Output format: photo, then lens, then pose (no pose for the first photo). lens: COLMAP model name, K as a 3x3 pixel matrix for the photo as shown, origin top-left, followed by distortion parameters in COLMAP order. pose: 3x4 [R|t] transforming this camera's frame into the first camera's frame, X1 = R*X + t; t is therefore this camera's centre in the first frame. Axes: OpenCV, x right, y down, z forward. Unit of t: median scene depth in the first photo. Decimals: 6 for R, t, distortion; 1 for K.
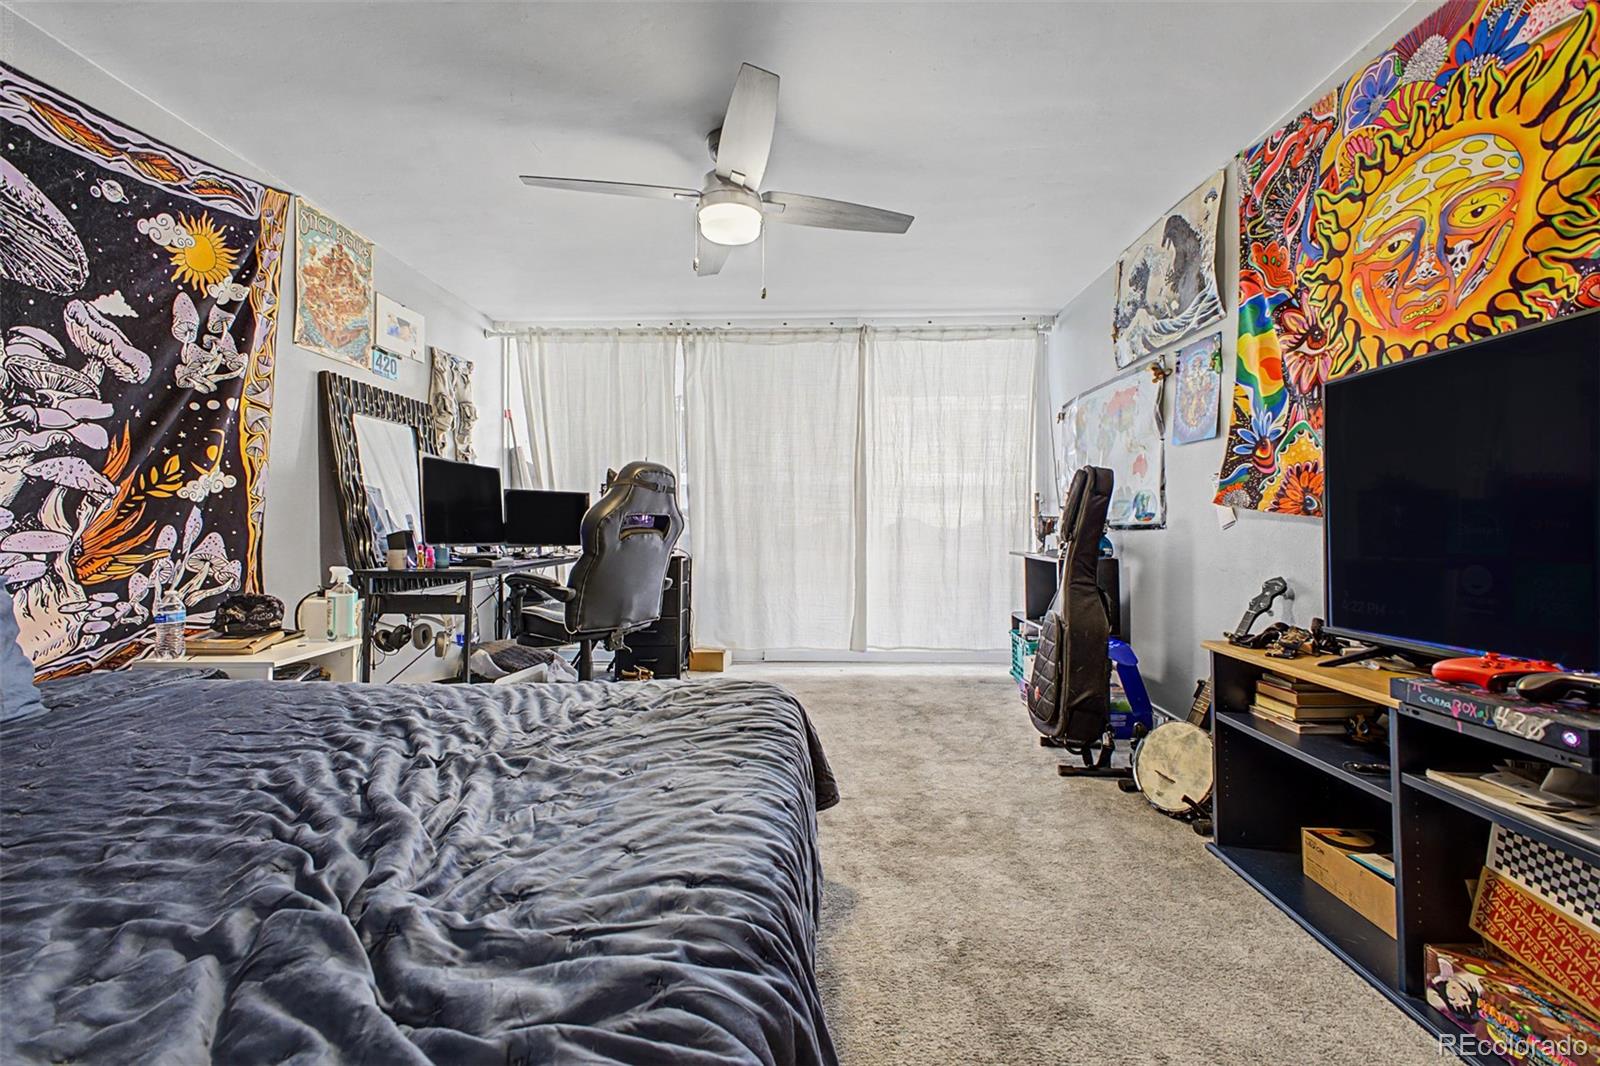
lens RADIAL K [[640.6, 0, 800.2], [0, 640.6, 515.1], [0, 0, 1]] dist [0.014604, -0.005915]
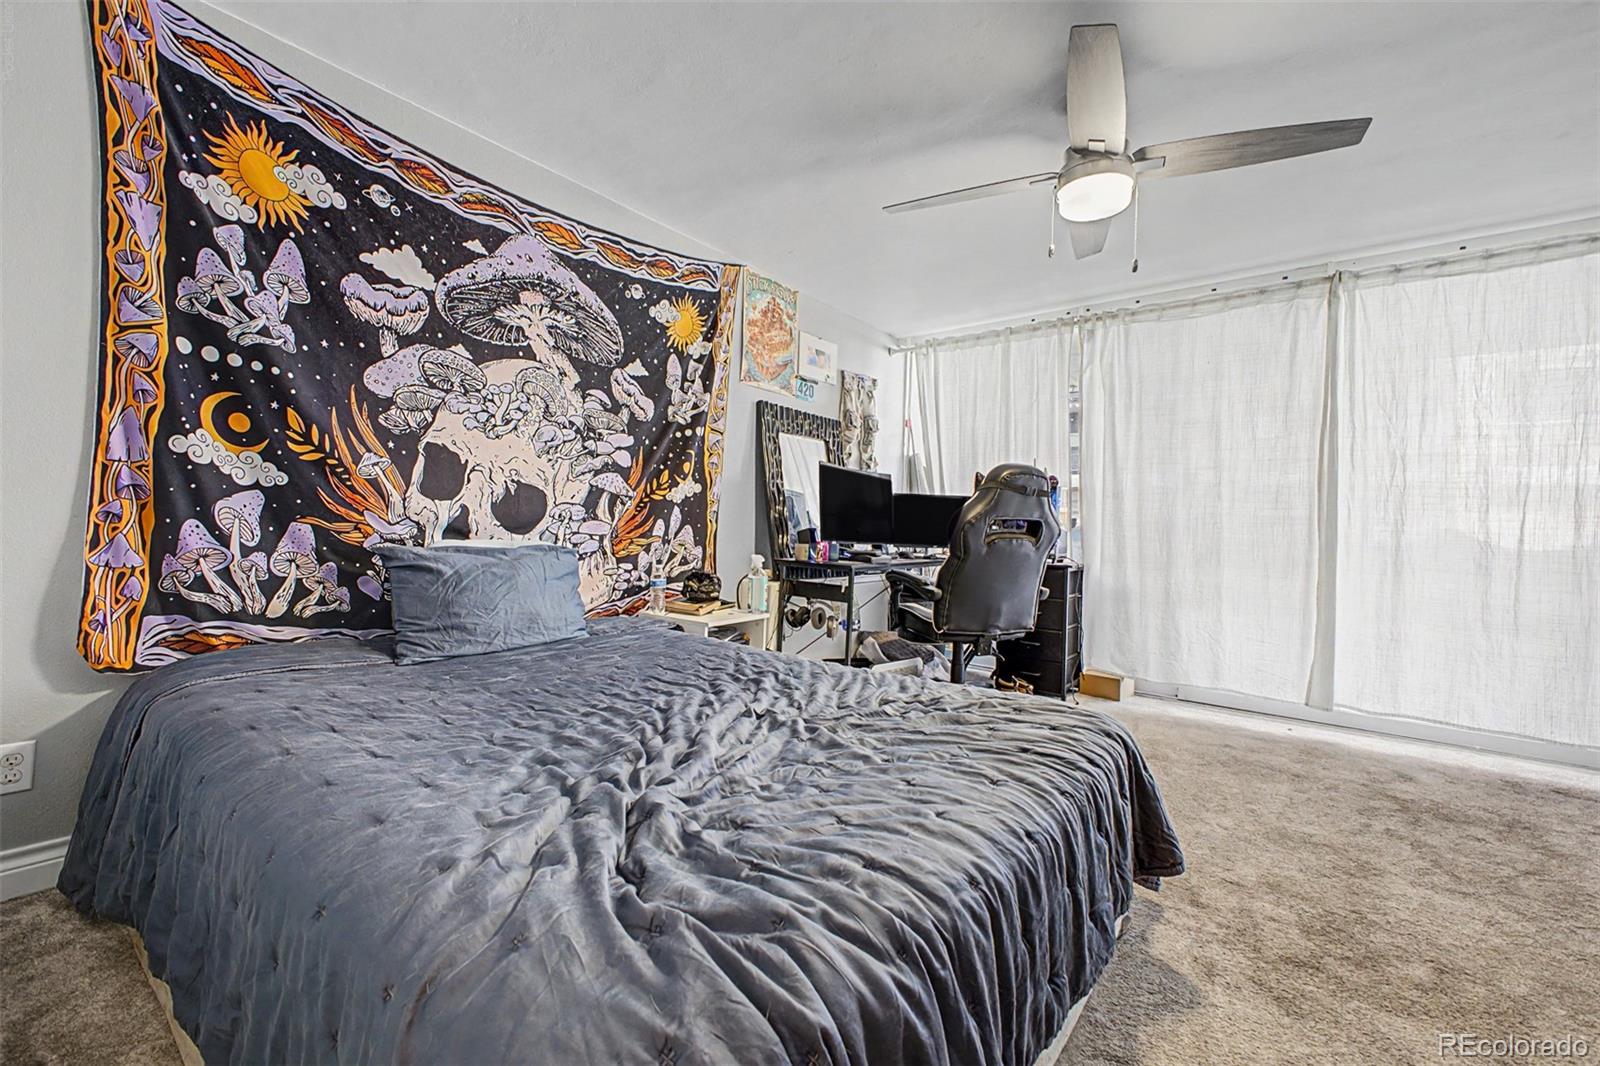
lens RADIAL K [[659.8, 0, 801.3], [0, 659.8, 515.5], [0, 0, 1]] dist [0.033672, -0.018229]
pose [[0.800351, 0.018424, -0.599249, 0.129221], [-0.022131, 0.999754, 0.001181, -0.000572], [0.599123, 0.012317, 0.800562, 0.016792]]
